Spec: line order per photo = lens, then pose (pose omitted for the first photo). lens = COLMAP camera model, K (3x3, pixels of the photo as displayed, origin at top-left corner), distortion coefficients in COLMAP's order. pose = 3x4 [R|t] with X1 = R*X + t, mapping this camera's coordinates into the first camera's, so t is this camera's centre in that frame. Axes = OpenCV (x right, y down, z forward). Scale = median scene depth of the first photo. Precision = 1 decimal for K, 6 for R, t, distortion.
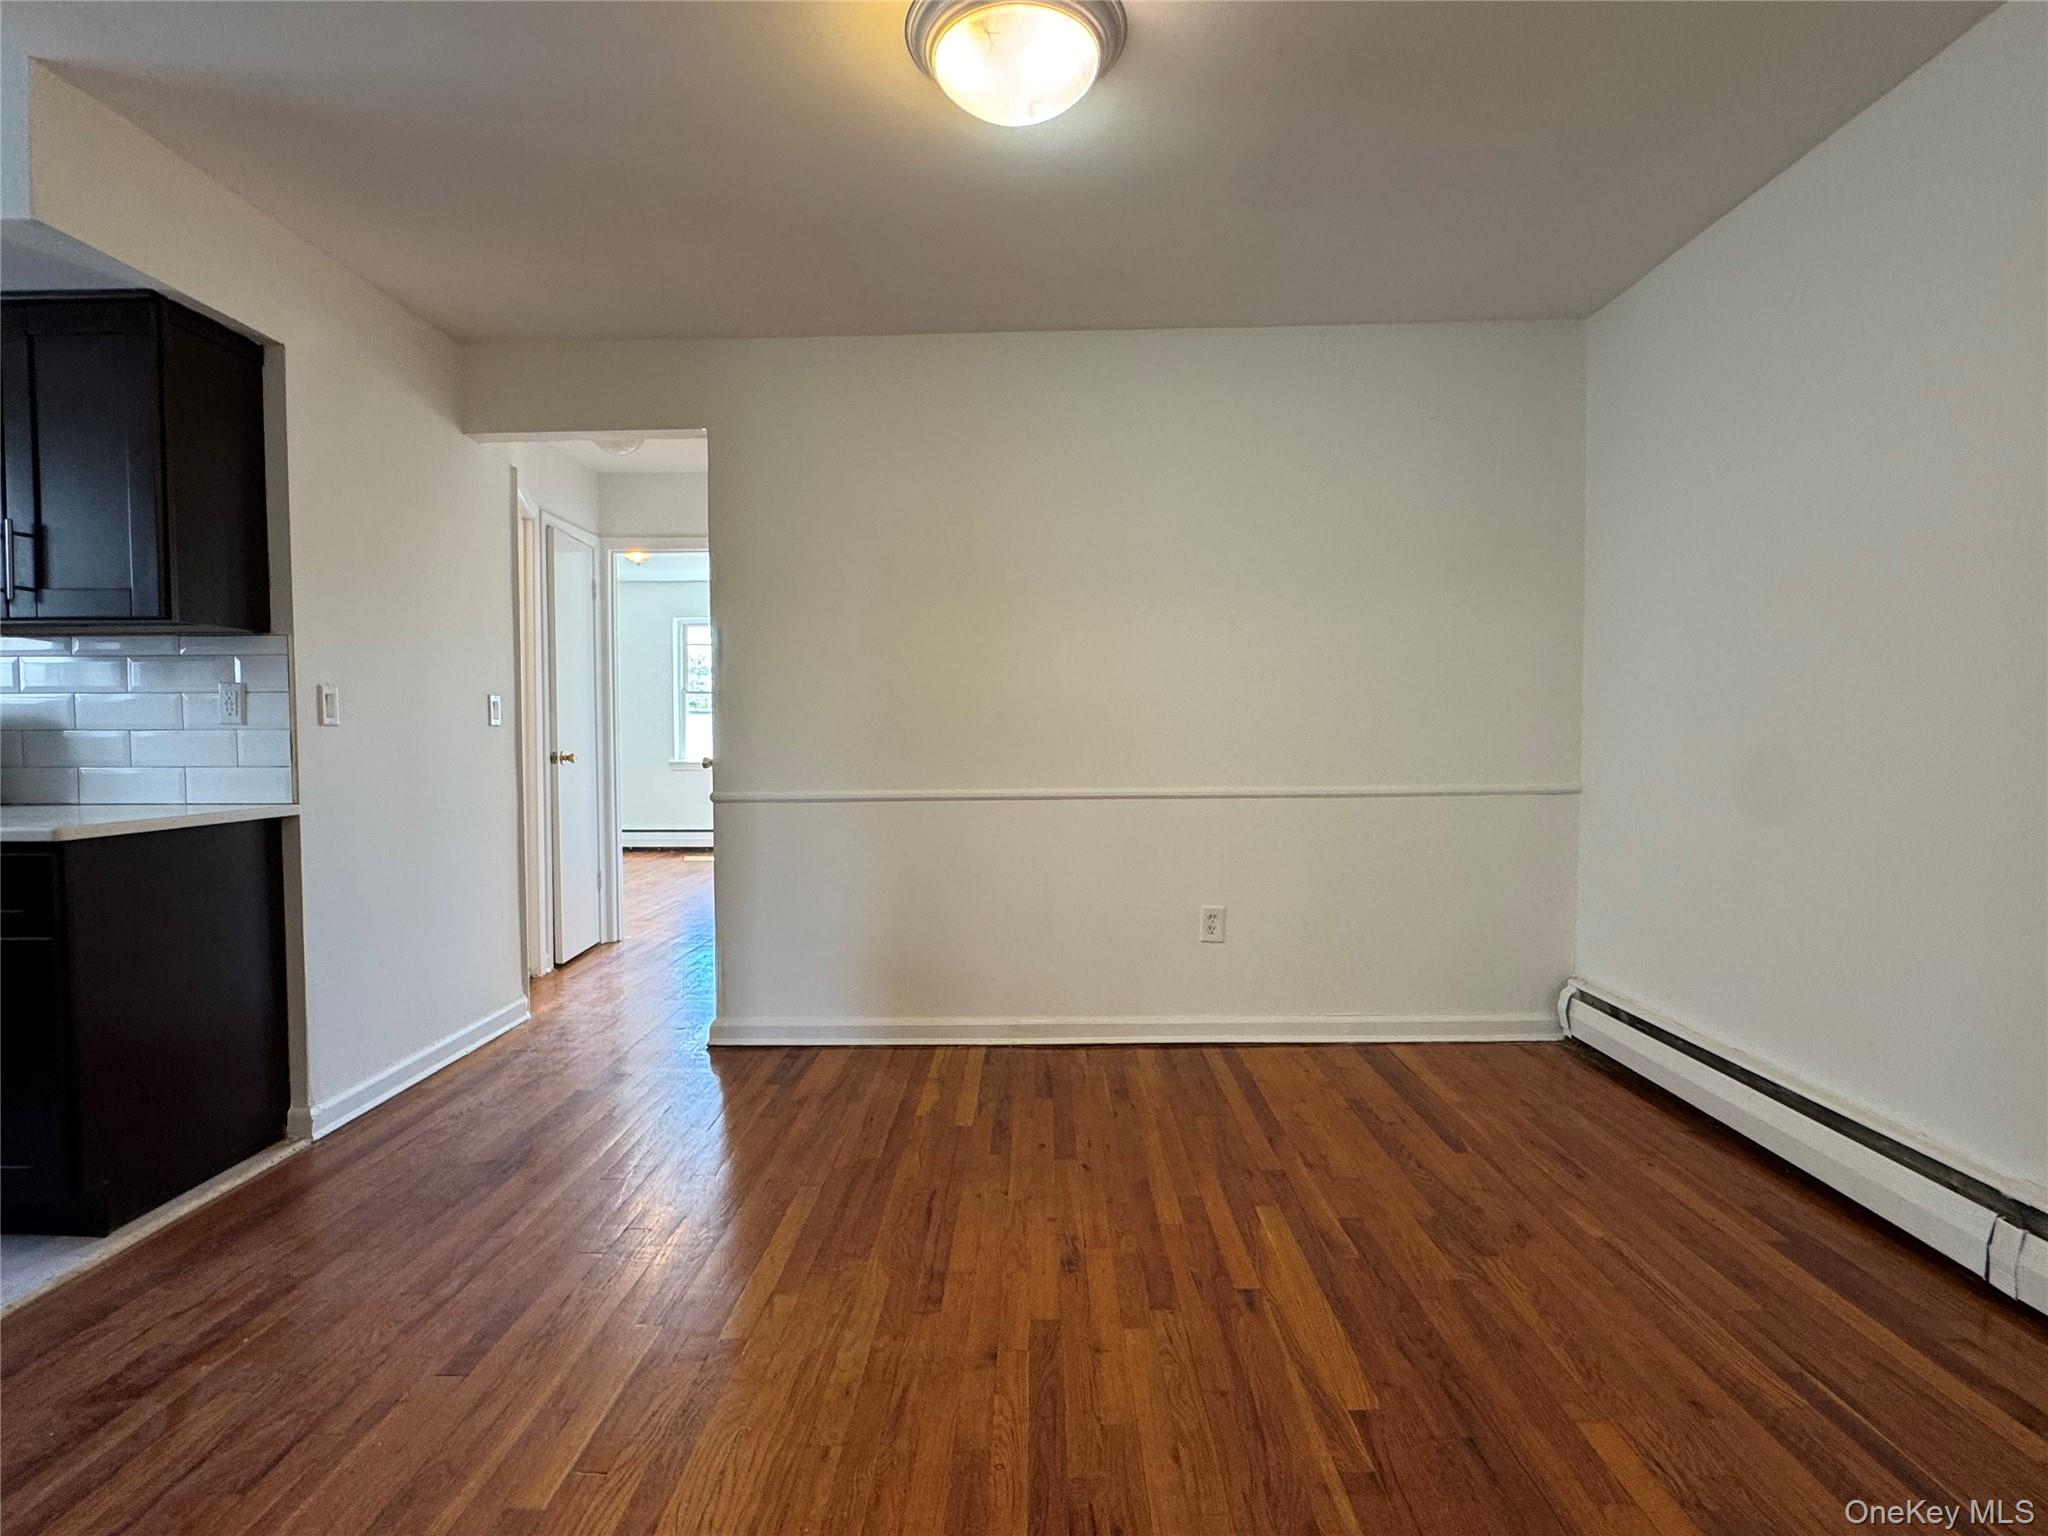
lens RADIAL K [[975.0, 0, 1024.0], [0, 975.0, 768.0], [0, 0, 1]] dist [-0.000199, -0.000033]
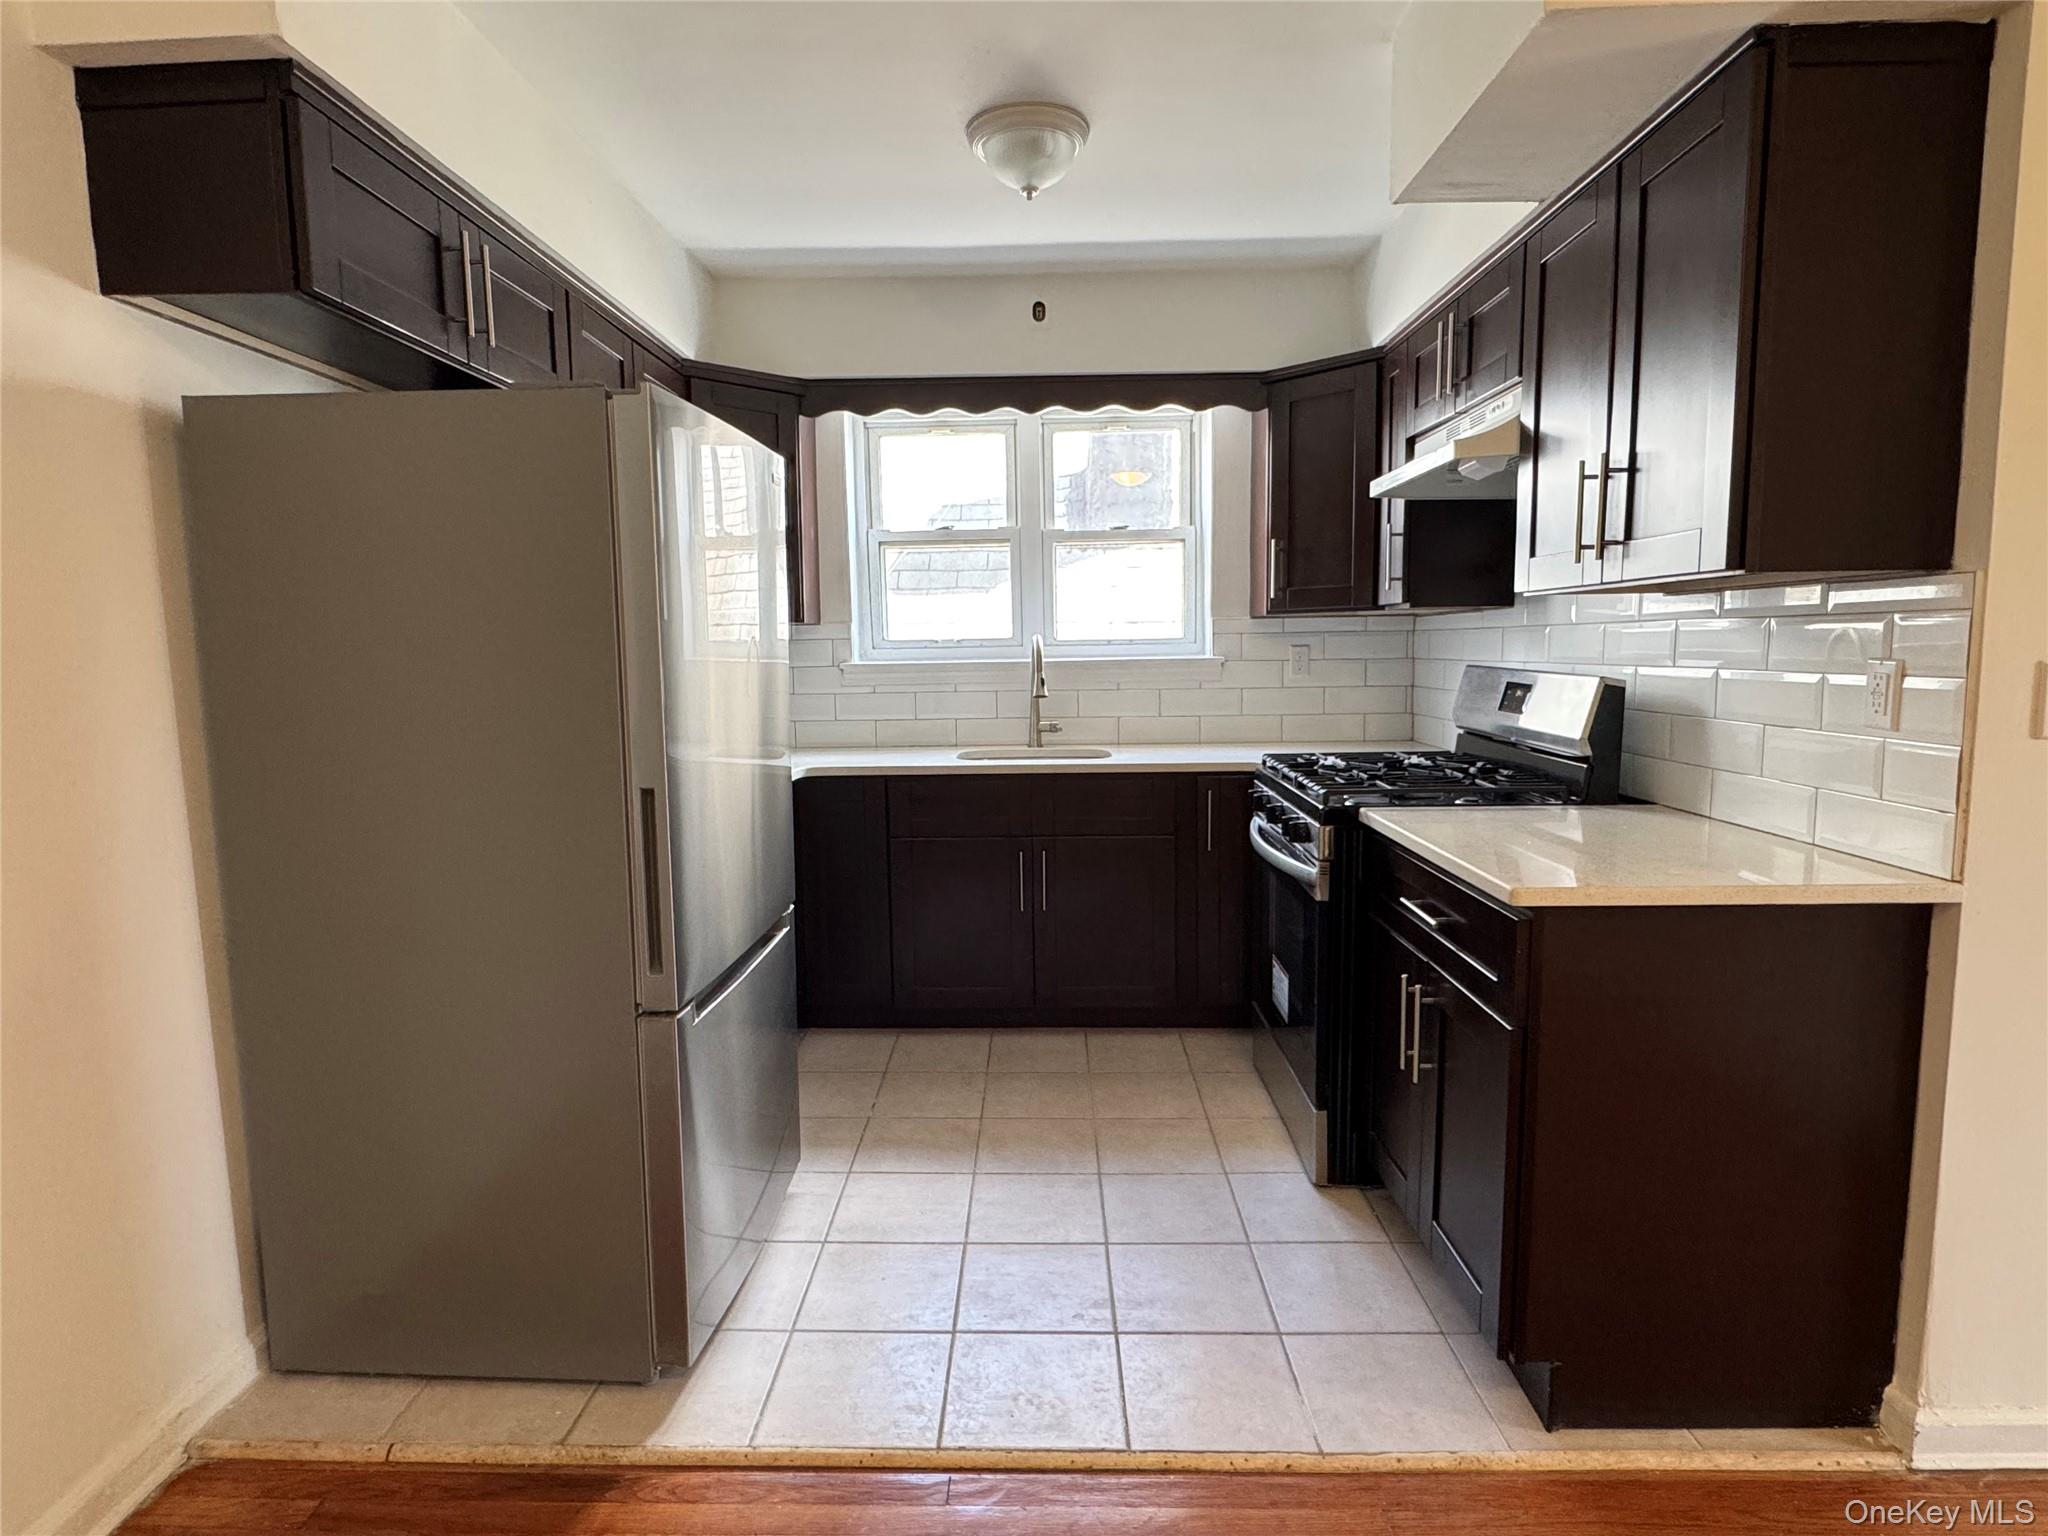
lens RADIAL K [[1104.2, 0, 1024.0], [0, 1104.2, 768.0], [0, 0, 1]] dist [-0.003406, -0.000694]
pose [[-0.008586, 0.118738, -0.992889, -0.136626], [-0.025022, 0.992589, 0.118918, -0.088368], [0.999650, 0.025865, -0.005551, 0.481837]]
